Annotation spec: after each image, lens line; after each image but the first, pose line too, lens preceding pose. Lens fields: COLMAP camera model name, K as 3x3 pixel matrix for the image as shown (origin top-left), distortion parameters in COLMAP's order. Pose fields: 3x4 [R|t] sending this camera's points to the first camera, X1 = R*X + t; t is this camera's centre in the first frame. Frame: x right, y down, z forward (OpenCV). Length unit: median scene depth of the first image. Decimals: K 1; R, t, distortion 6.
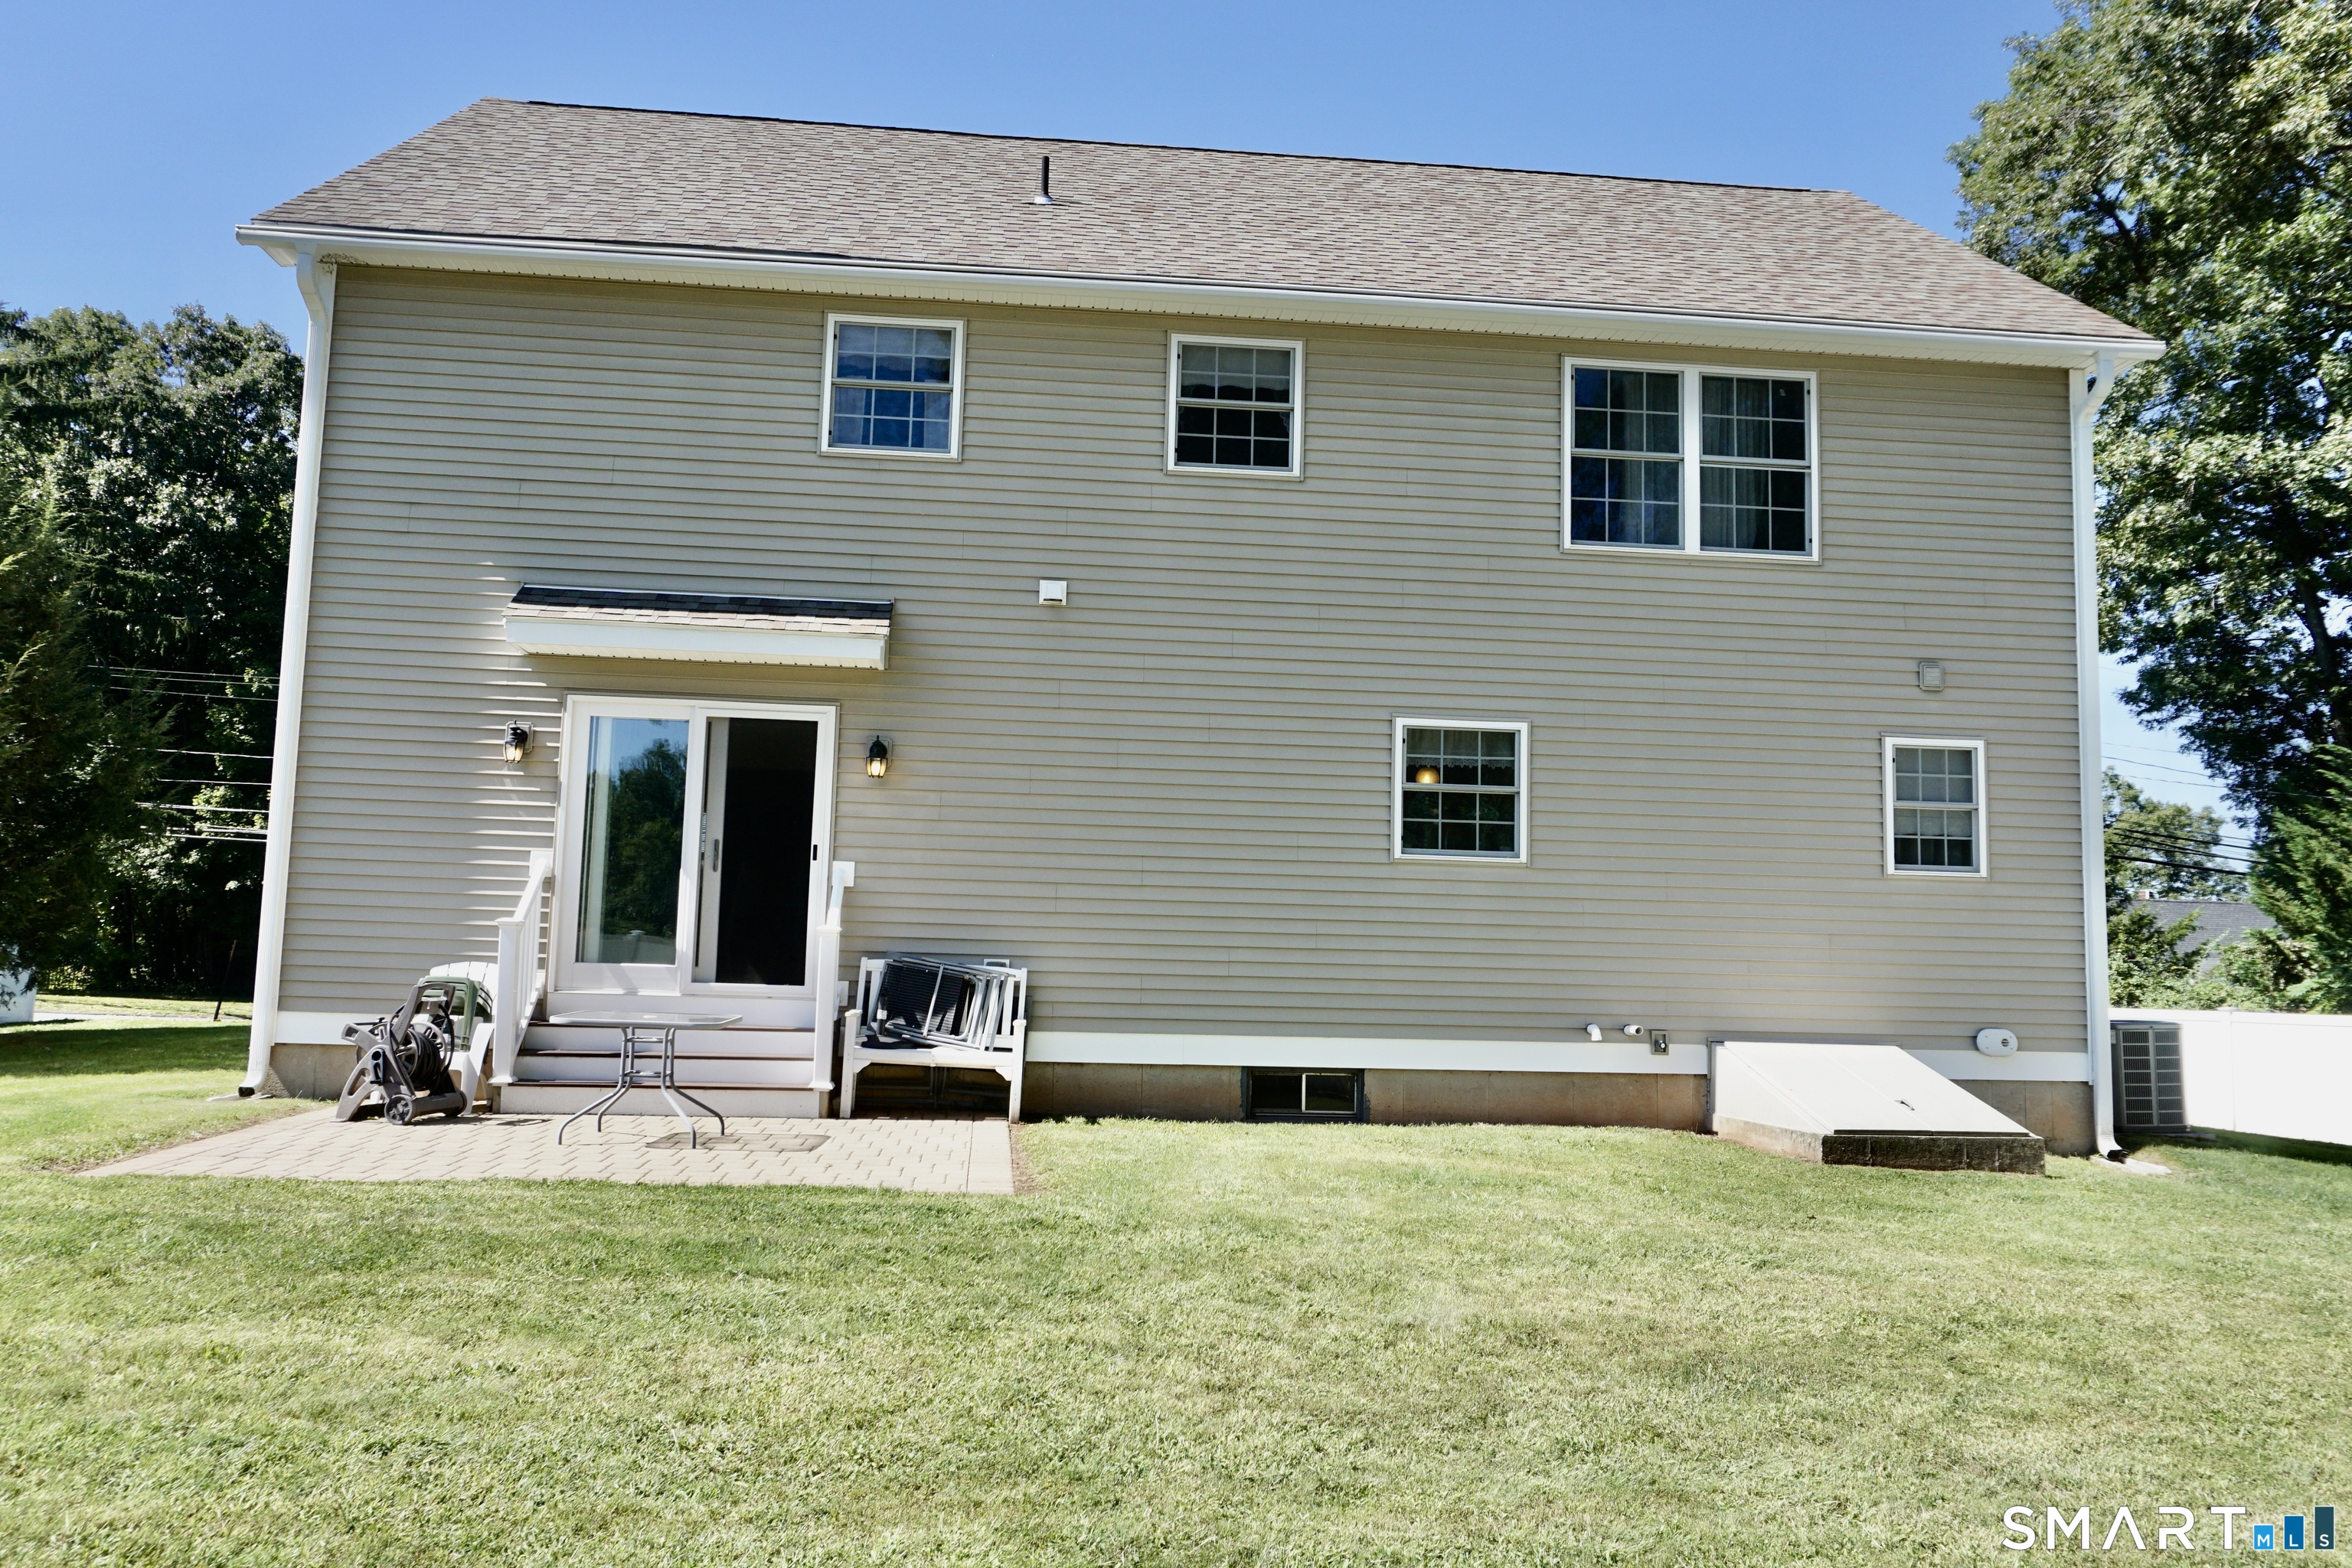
lens RADIAL K [[1828.2, 0, 1171.8], [0, 1828.2, 783.3], [0, 0, 1]] dist [-0.032883, 0.040241]
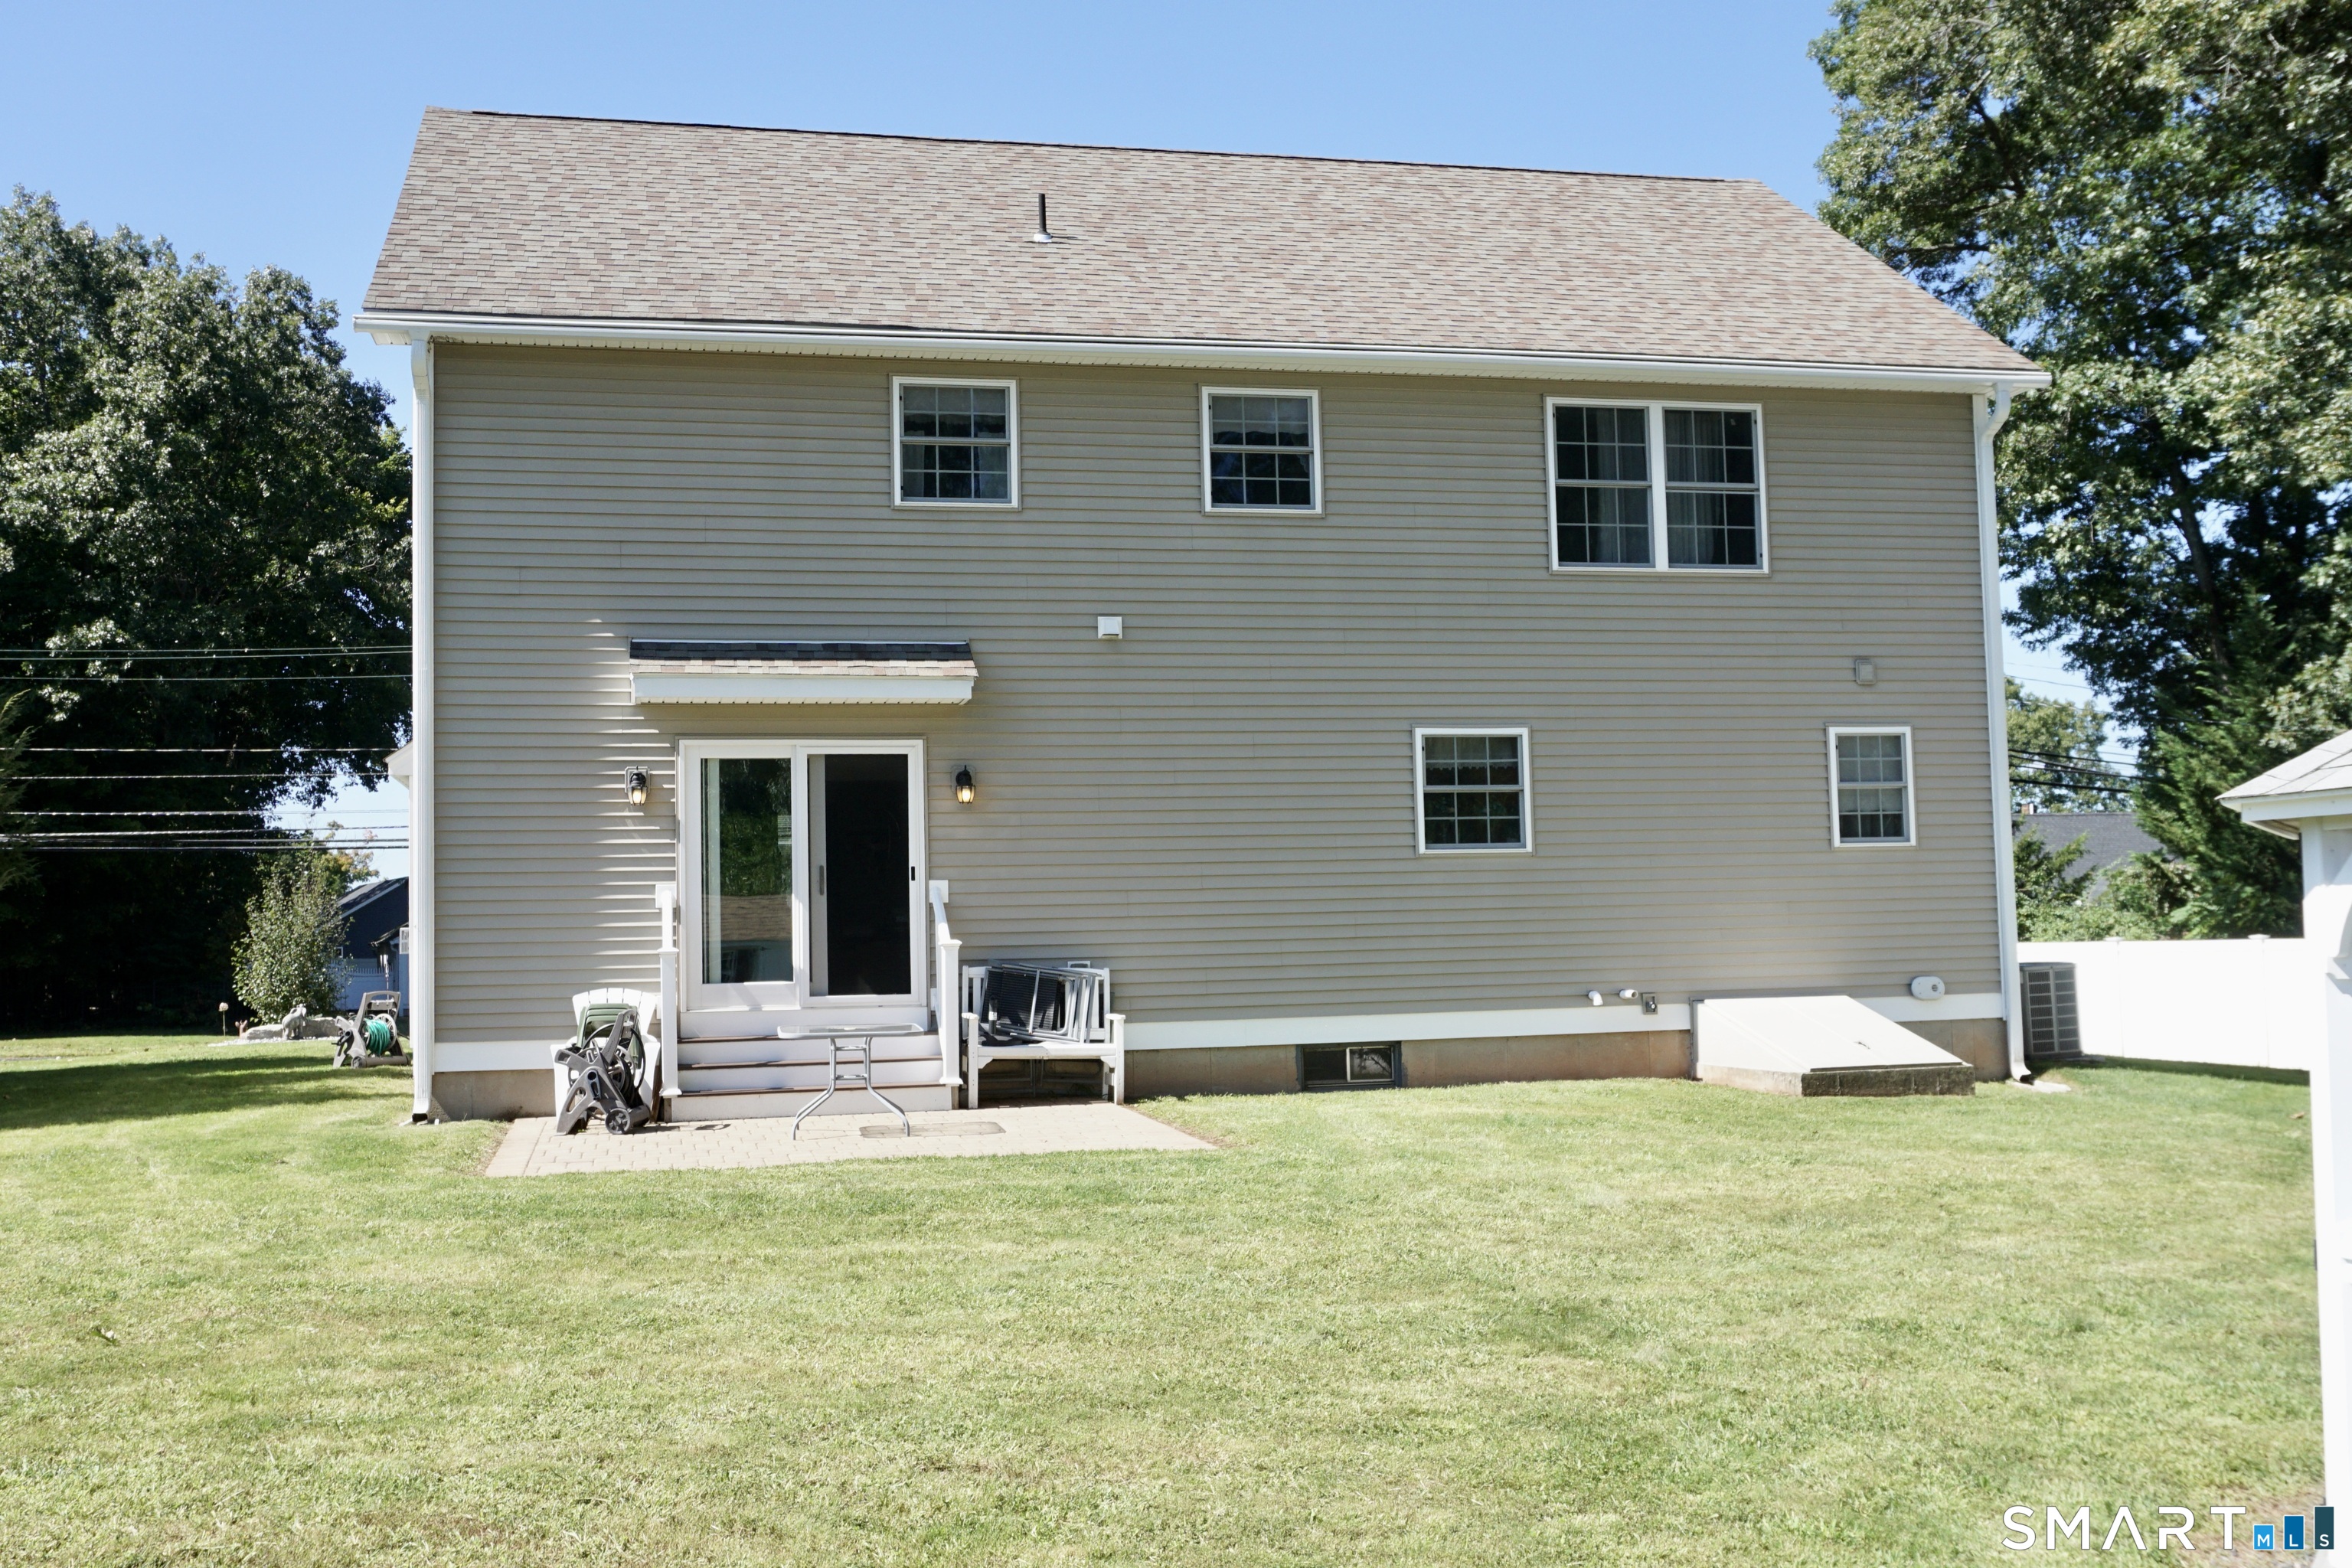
lens RADIAL K [[2247.6, 0, 1173.2], [0, 2247.6, 798.0], [0, 0, 1]] dist [-0.045392, 0.000000]
pose [[0.991115, -0.041793, 0.126274, -0.200670], [0.036738, 0.998438, 0.042097, -0.056797], [-0.127836, -0.037084, 0.991102, -0.350666]]
